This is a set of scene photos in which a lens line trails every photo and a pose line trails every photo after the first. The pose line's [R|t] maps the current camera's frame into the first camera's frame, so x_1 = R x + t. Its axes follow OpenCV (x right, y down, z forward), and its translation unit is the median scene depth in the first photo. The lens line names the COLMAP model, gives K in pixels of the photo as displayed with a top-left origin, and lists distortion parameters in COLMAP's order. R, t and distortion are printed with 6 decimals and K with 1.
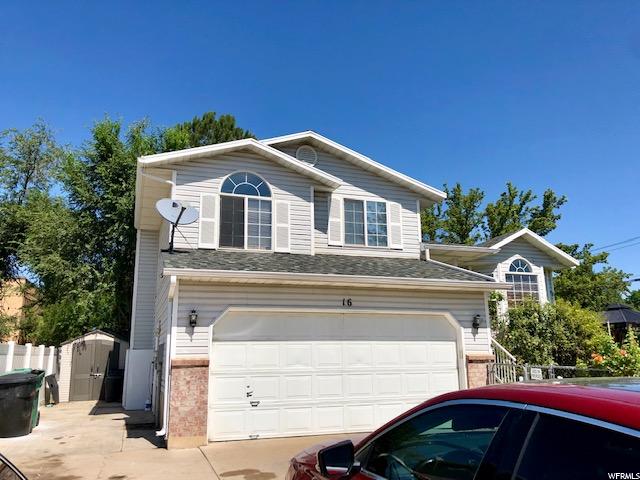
lens RADIAL K [[521.9, 0, 319.6], [0, 521.9, 239.2], [0, 0, 1]] dist [0.027387, -0.002508]
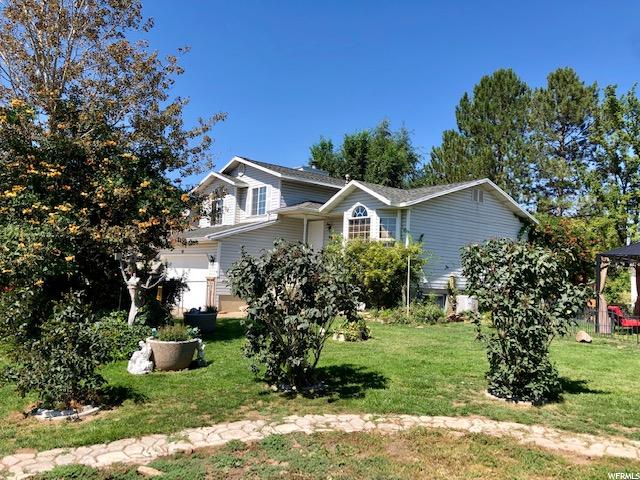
lens RADIAL K [[521.9, 0, 319.9], [0, 521.9, 240.3], [0, 0, 1]] dist [0.027387, -0.002508]
pose [[0.392192, -0.052092, -0.918407, 1.469563], [0.152248, 0.988302, 0.008959, 0.093208], [0.907197, -0.143339, 0.395535, 0.435343]]
